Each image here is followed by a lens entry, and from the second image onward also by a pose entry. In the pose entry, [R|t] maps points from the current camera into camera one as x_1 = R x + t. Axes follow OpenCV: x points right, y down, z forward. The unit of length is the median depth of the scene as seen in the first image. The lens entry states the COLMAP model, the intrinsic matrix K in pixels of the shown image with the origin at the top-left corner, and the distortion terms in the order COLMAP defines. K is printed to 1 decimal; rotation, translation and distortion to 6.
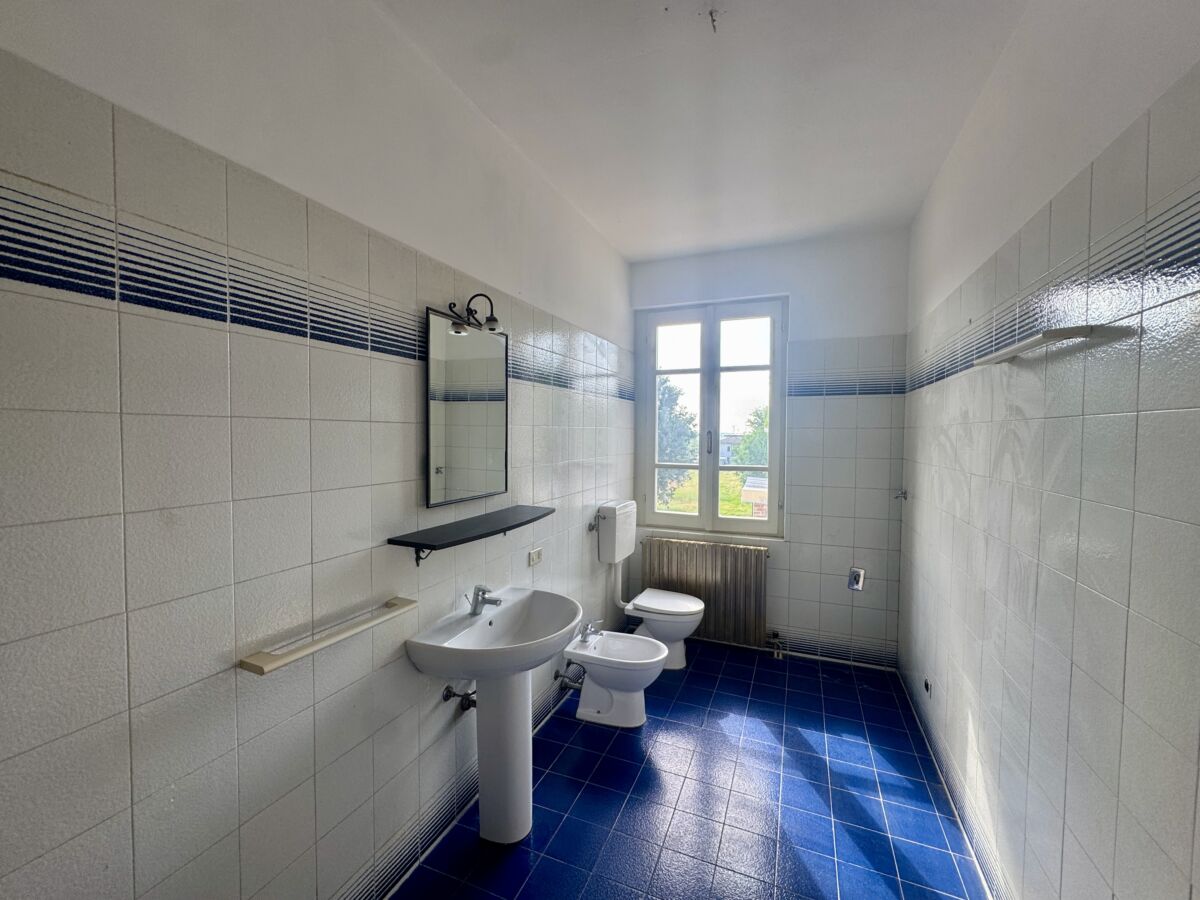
lens RADIAL K [[478.4, 0, 596.3], [0, 478.4, 449.8], [0, 0, 1]] dist [-0.001888, 0.000103]
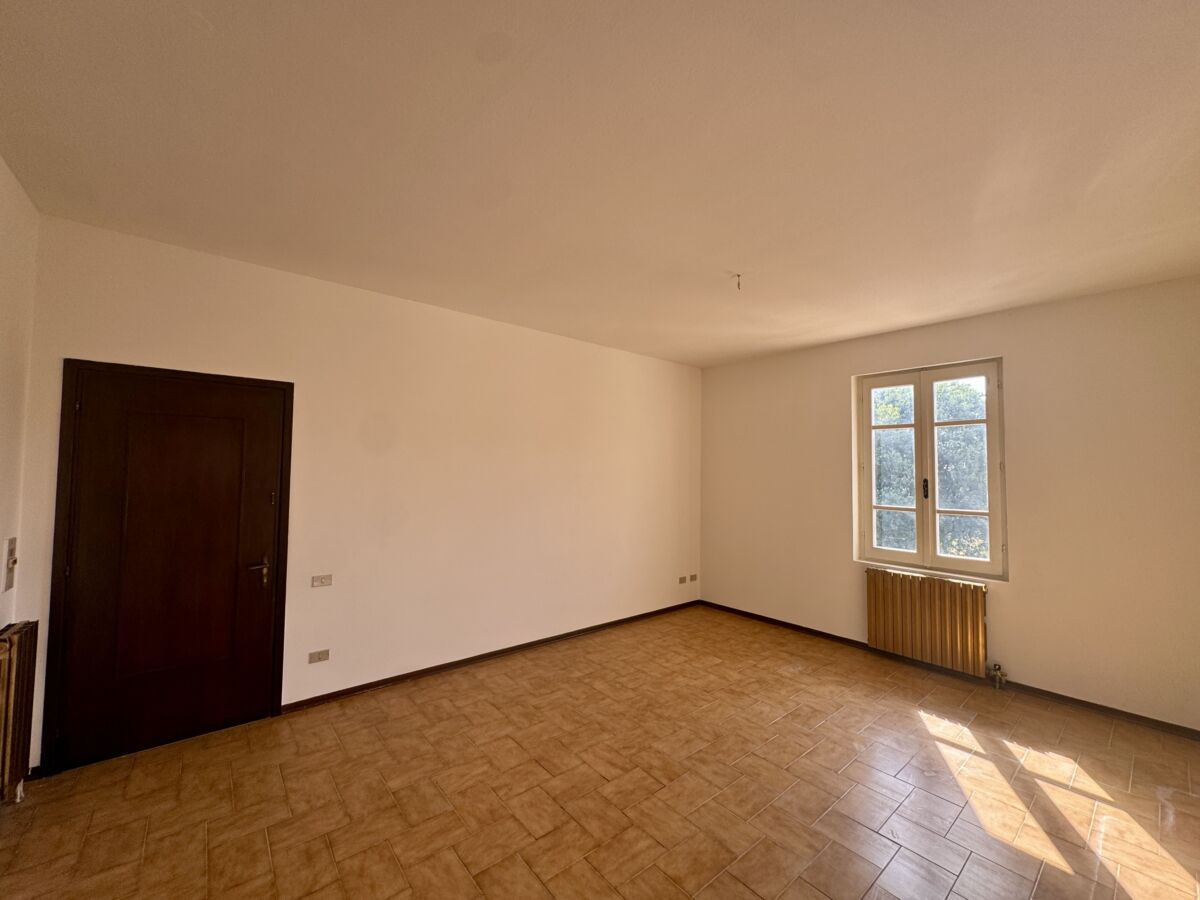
lens RADIAL K [[478.4, 0, 602.7], [0, 478.4, 451.5], [0, 0, 1]] dist [-0.001888, 0.000103]
pose [[0.890565, -0.017925, -0.454503, 0.077744], [-0.016258, 0.997330, -0.071190, -0.009838], [0.454566, 0.070789, 0.887896, -0.397081]]
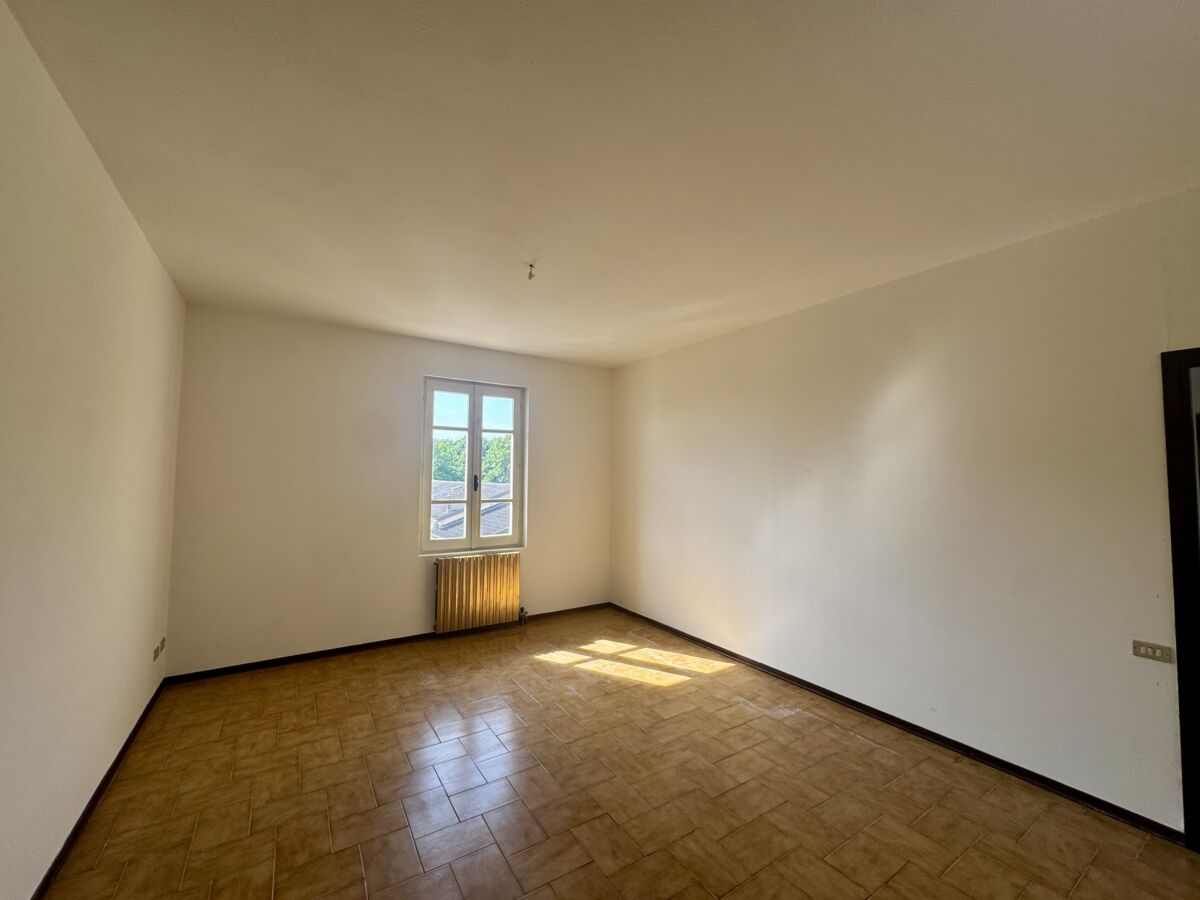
lens RADIAL K [[478.4, 0, 592.7], [0, 478.4, 453.6], [0, 0, 1]] dist [-0.001888, 0.000103]
pose [[0.563895, 0.029770, 0.825310, -0.769618], [0.021245, 0.998496, -0.050533, -0.024857], [-0.825573, 0.046029, 0.562415, -0.049062]]
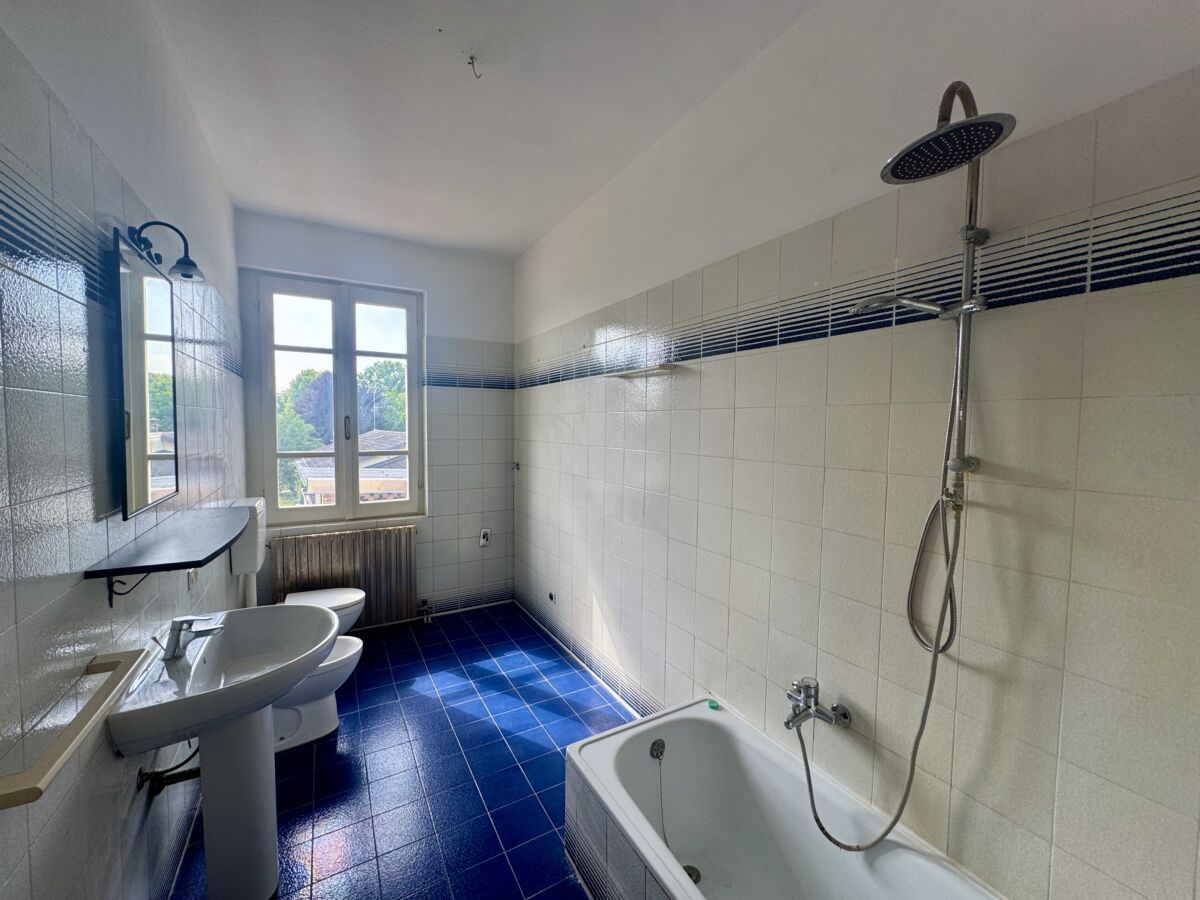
lens RADIAL K [[478.4, 0, 597.7], [0, 478.4, 449.9], [0, 0, 1]] dist [-0.001888, 0.000103]
pose [[0.607672, -0.042278, 0.793062, -0.242344], [0.021534, 0.999092, 0.036761, 0.004641], [-0.793896, -0.005261, 0.608031, 0.016727]]
